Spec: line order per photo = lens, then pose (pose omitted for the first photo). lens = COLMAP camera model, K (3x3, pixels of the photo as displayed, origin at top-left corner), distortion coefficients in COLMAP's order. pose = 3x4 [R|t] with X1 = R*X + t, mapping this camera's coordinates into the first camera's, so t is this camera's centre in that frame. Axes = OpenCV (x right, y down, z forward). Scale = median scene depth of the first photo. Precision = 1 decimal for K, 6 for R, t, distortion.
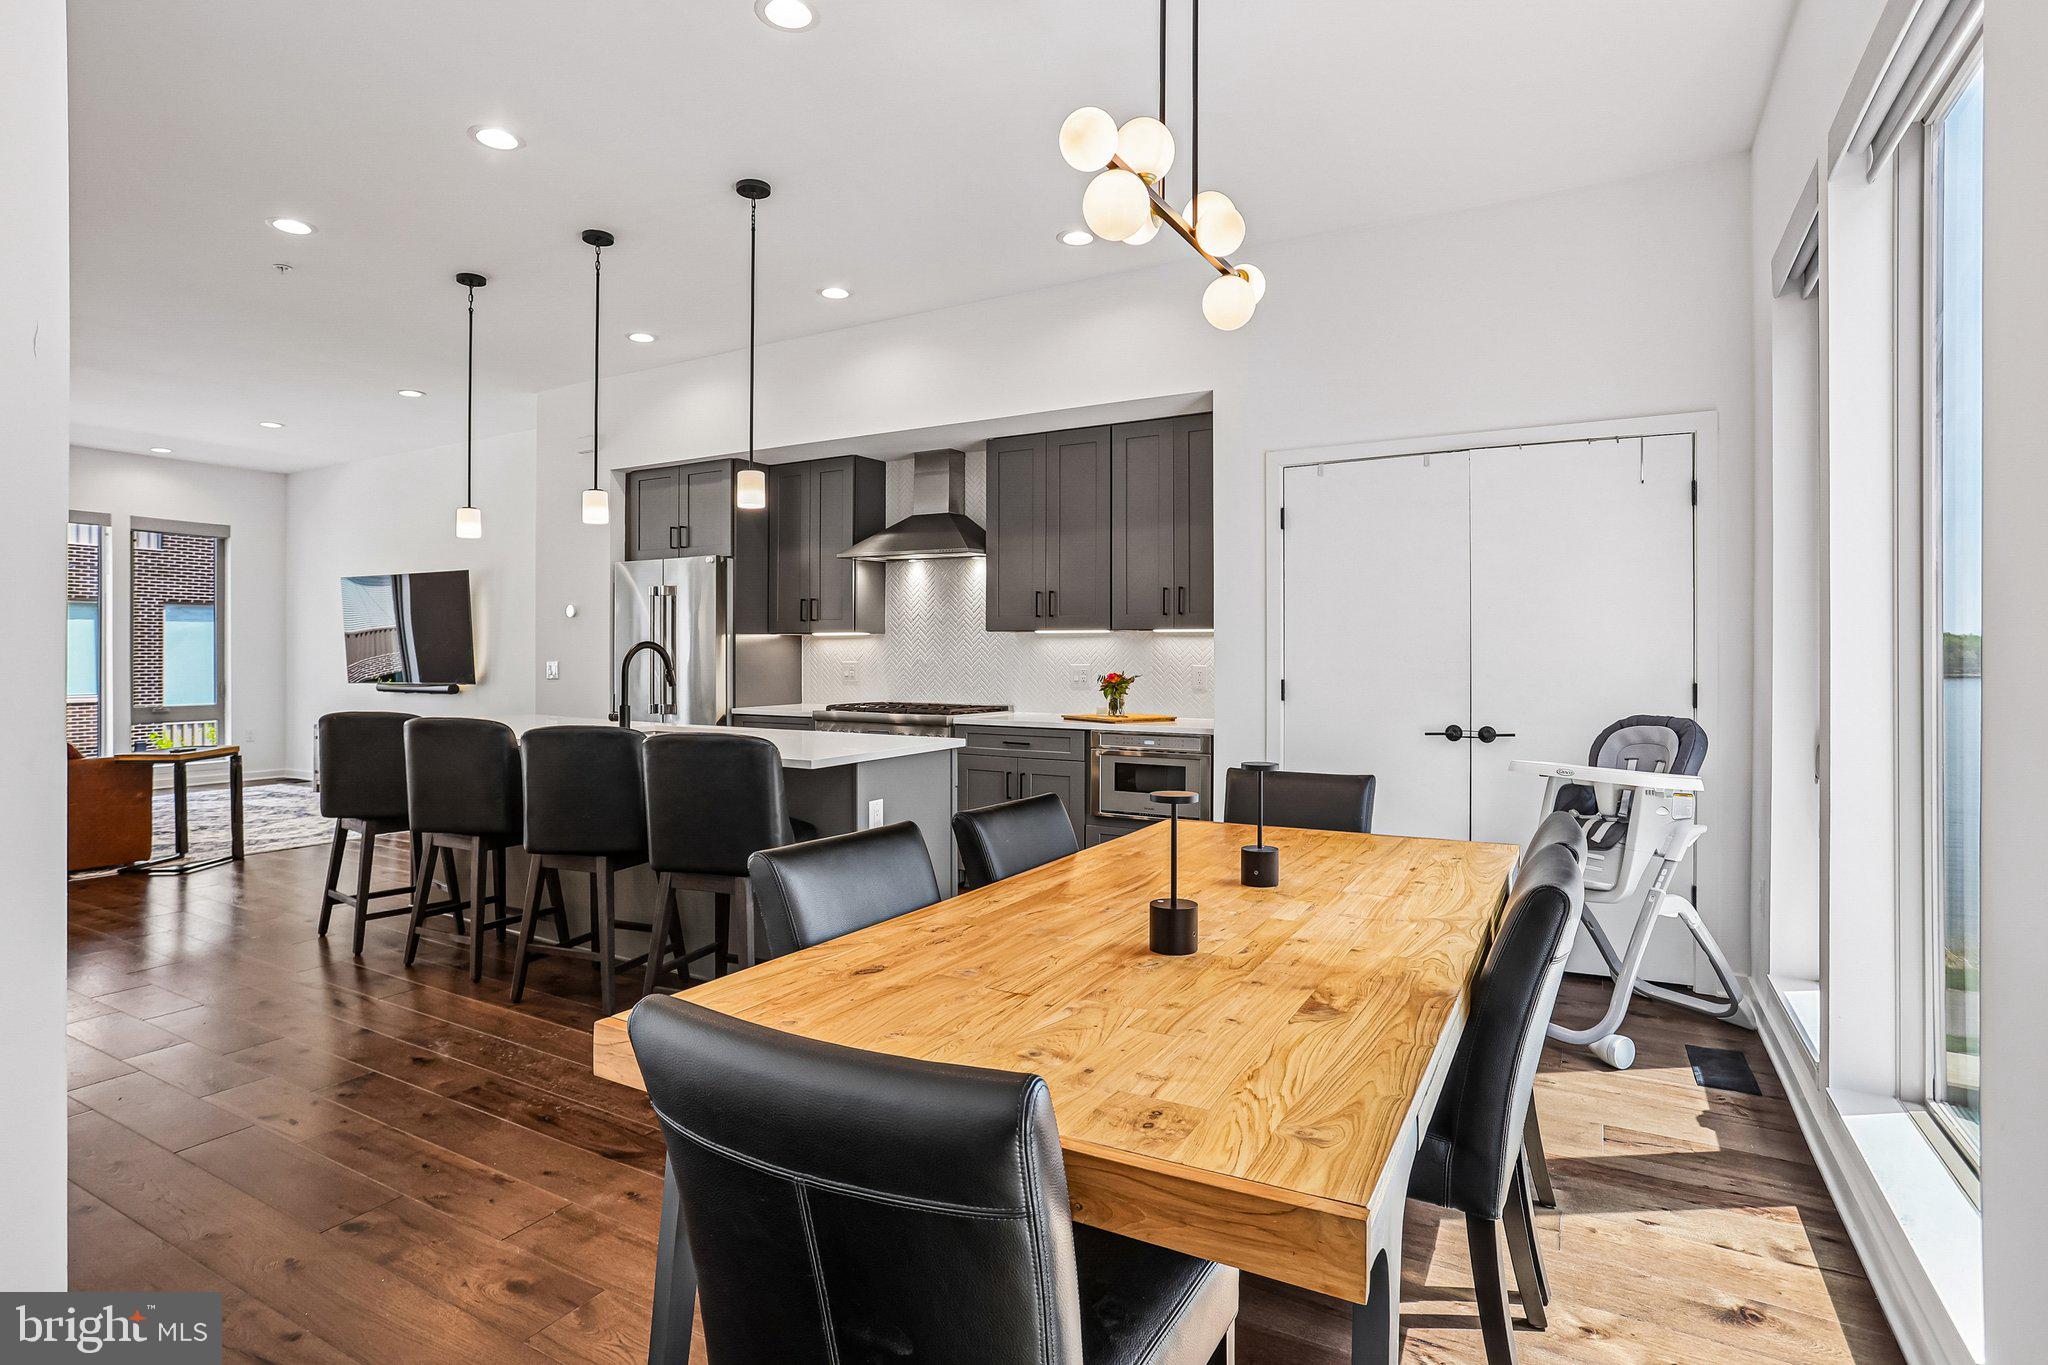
lens RADIAL K [[1043.3, 0, 1005.7], [0, 1043.3, 656.5], [0, 0, 1]] dist [-0.052349, 0.034623]
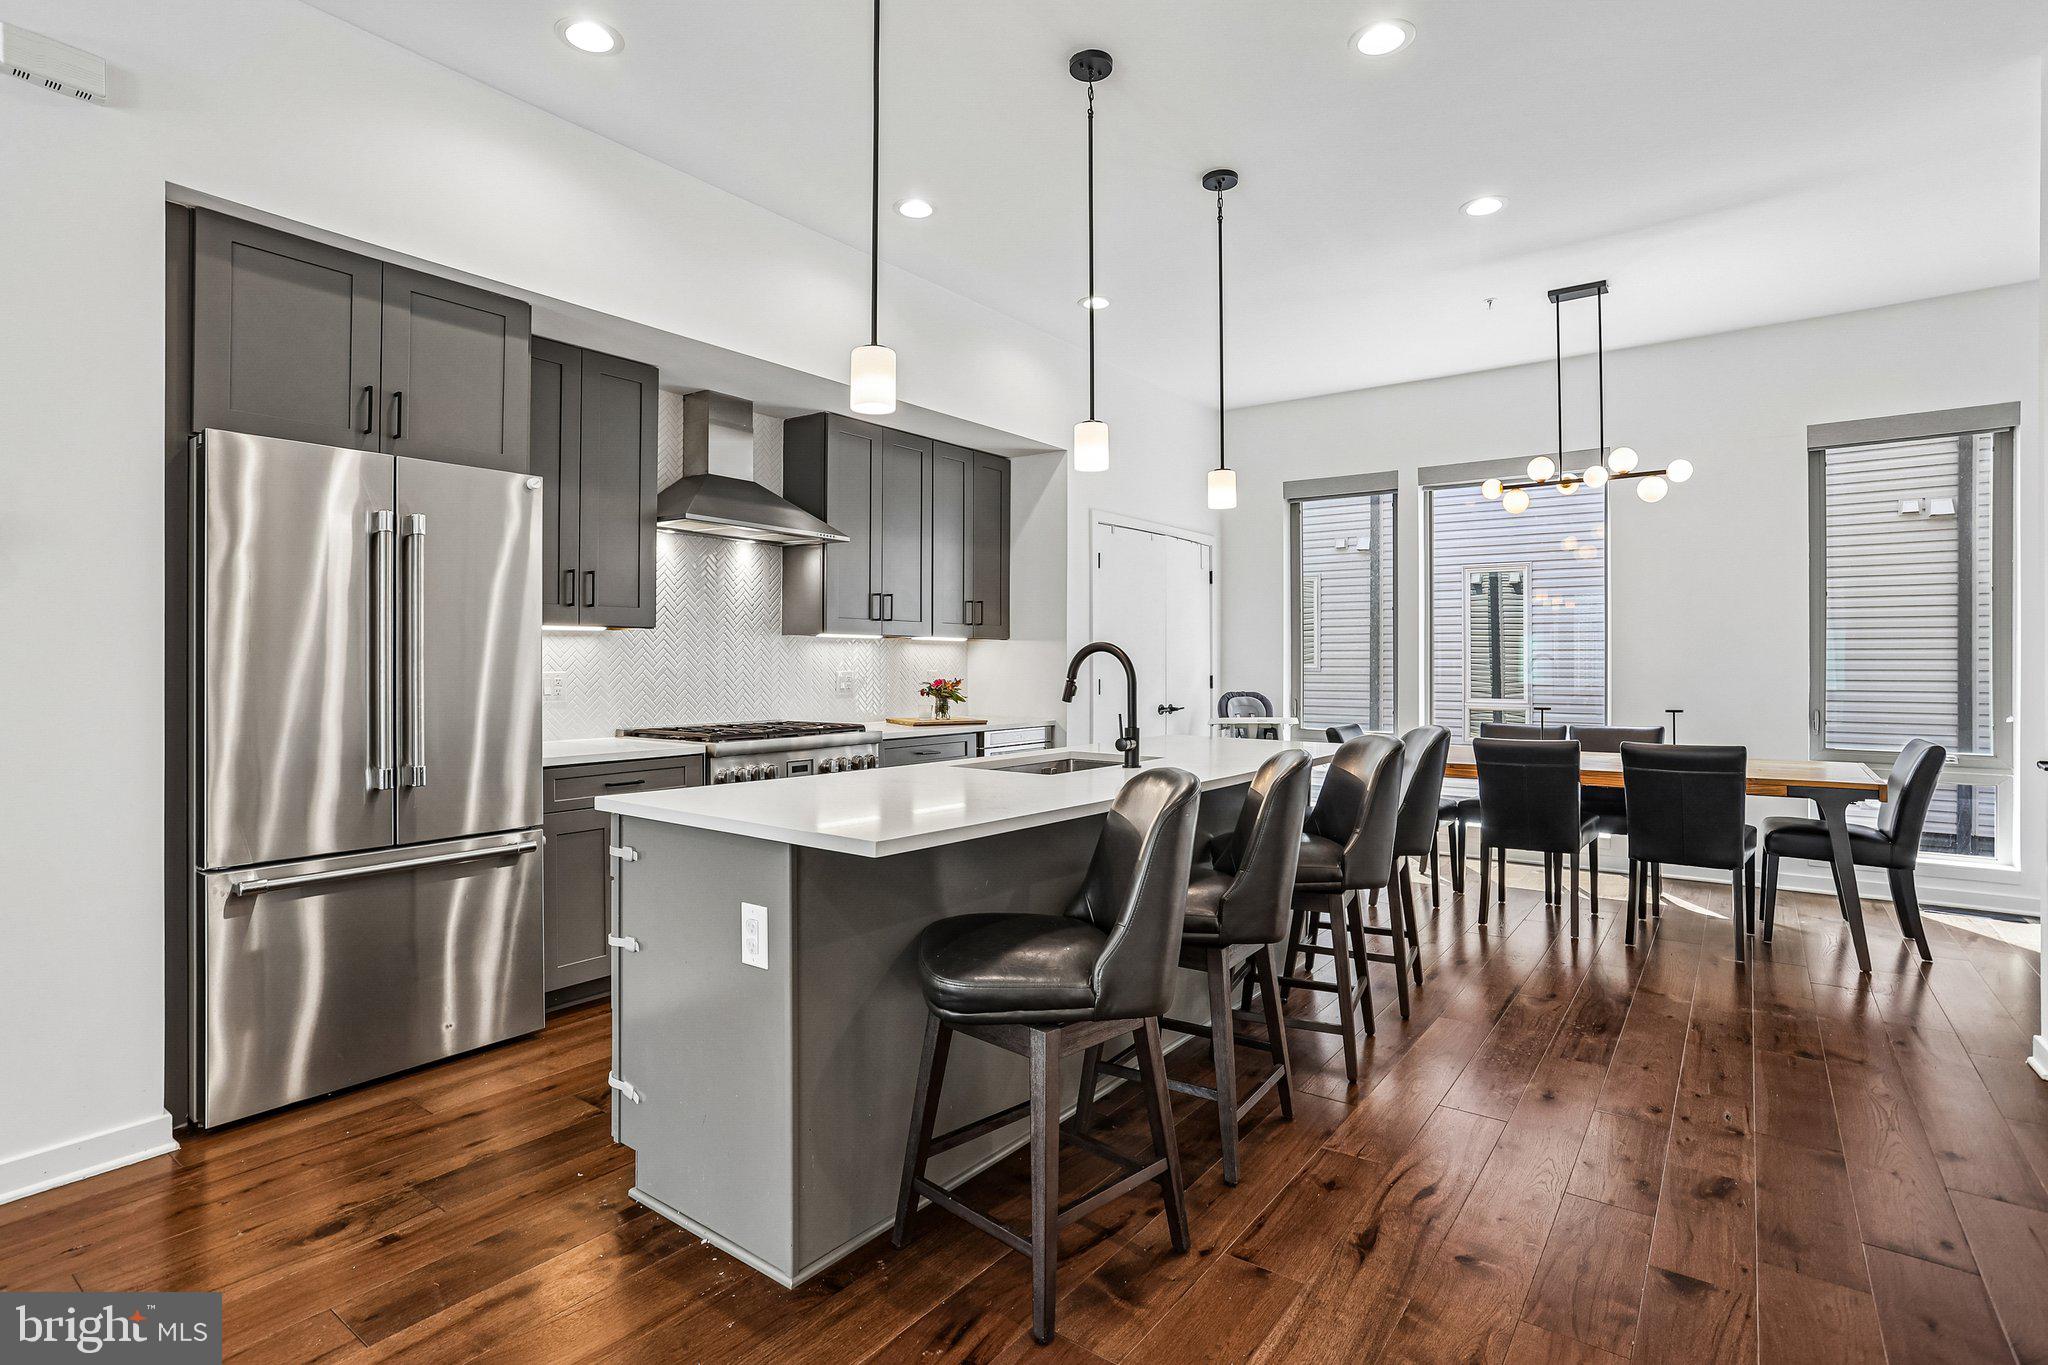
lens RADIAL K [[1006.1, 0, 1005.5], [0, 1006.1, 667.6], [0, 0, 1]] dist [-0.057391, 0.028433]
pose [[0.119212, -0.004568, 0.992858, -0.867162], [0.004519, 0.999982, 0.004058, -0.000141], [-0.992859, 0.004003, 0.119230, 0.790559]]
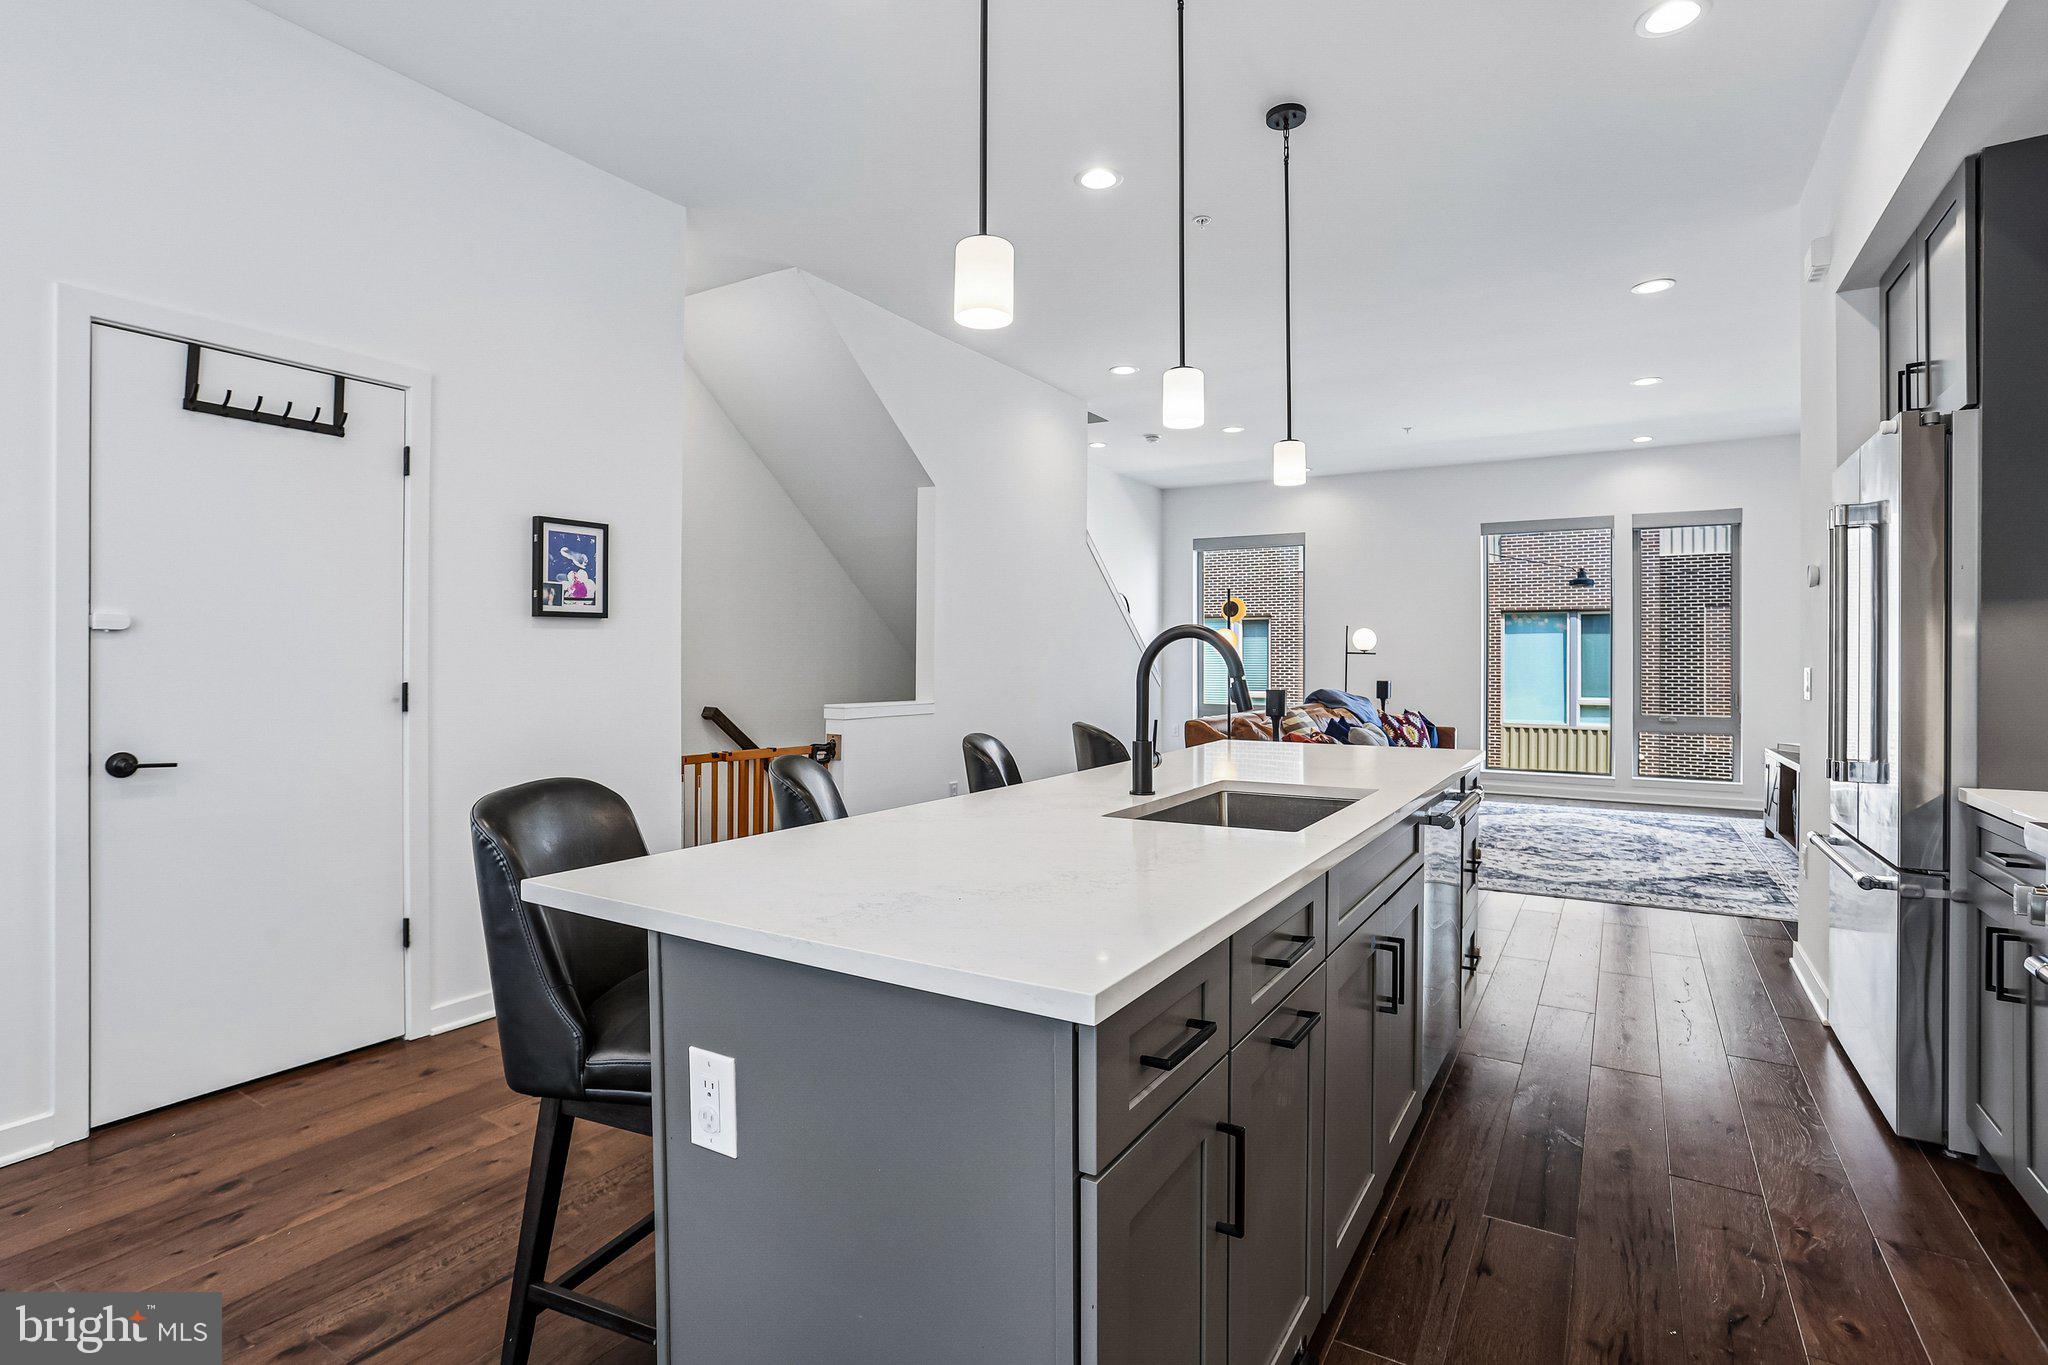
lens RADIAL K [[1006.1, 0, 1005.5], [0, 1006.1, 667.6], [0, 0, 1]] dist [-0.057391, 0.028433]
pose [[-0.031920, 0.006742, -0.999468, 0.139787], [-0.005231, 0.999962, 0.006913, 0.003703], [0.999477, 0.005449, -0.031883, 0.745615]]
